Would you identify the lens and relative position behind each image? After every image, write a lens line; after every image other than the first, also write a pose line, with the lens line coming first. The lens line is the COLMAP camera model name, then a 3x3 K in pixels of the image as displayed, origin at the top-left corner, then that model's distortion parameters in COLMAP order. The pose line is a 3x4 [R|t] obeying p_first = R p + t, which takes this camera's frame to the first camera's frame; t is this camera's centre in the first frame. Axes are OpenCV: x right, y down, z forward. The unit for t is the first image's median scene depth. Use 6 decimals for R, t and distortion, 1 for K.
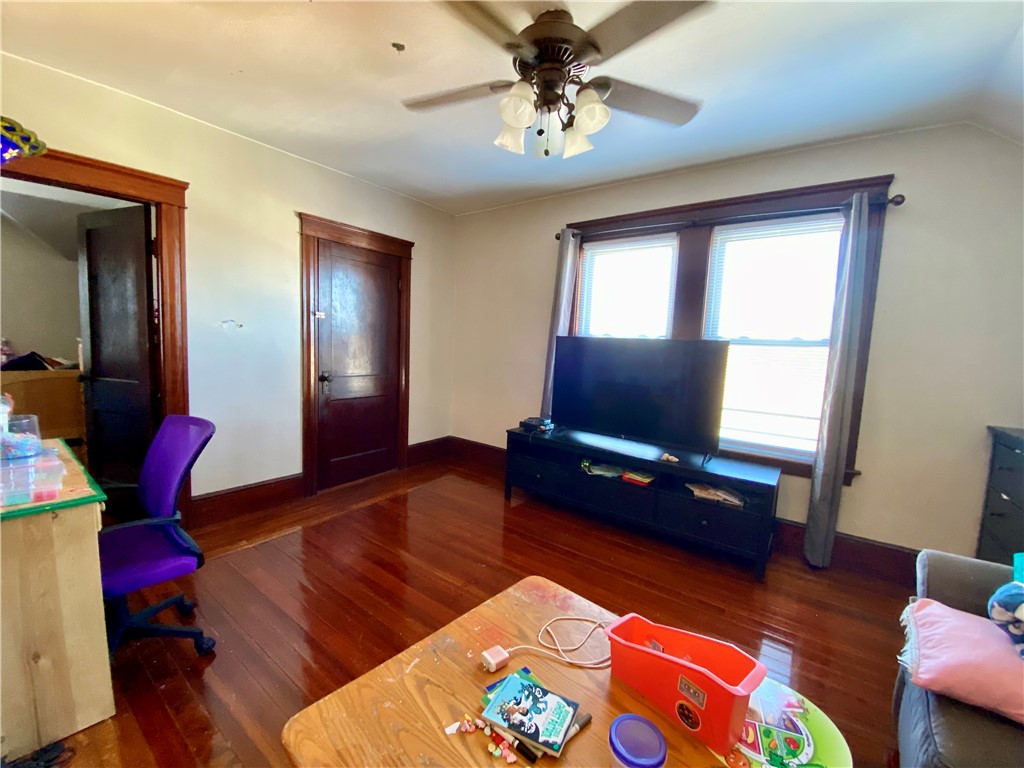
lens RADIAL K [[410.3, 0, 512.4], [0, 410.3, 385.7], [0, 0, 1]] dist [0.032177, -0.030545]
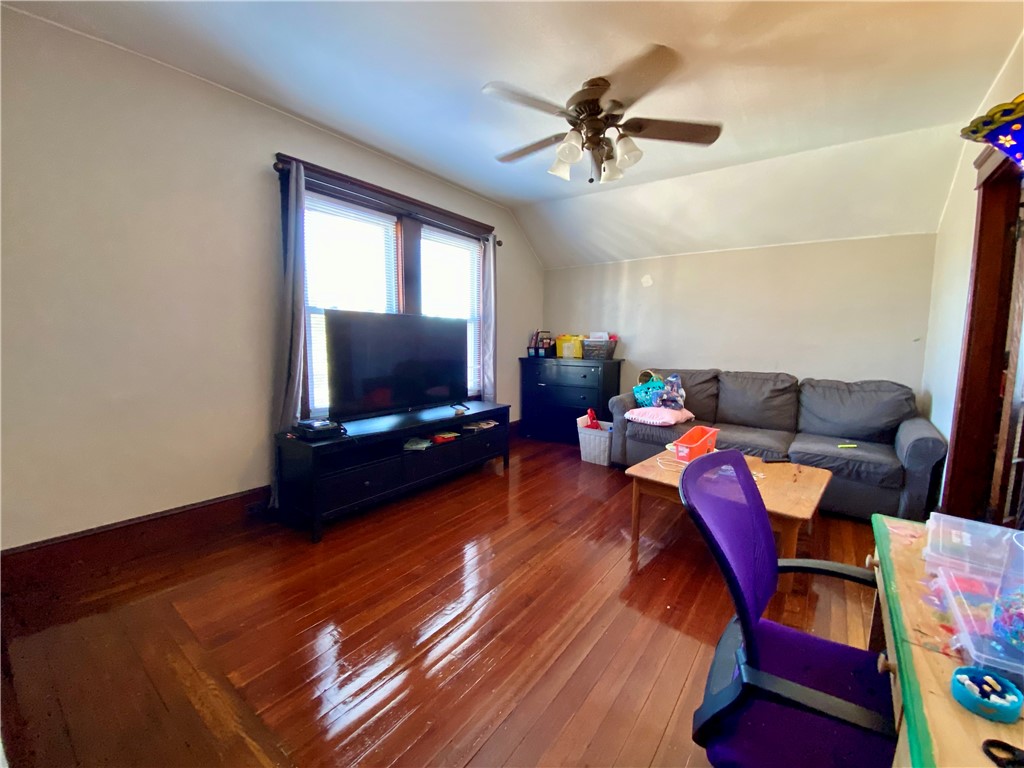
lens RADIAL K [[410.3, 0, 512.4], [0, 410.3, 385.7], [0, 0, 1]] dist [0.032177, -0.030545]
pose [[-0.018674, -0.159879, 0.986960, -0.789855], [0.088961, 0.982951, 0.160913, -0.082827], [-0.995860, 0.090805, -0.004133, 0.771550]]
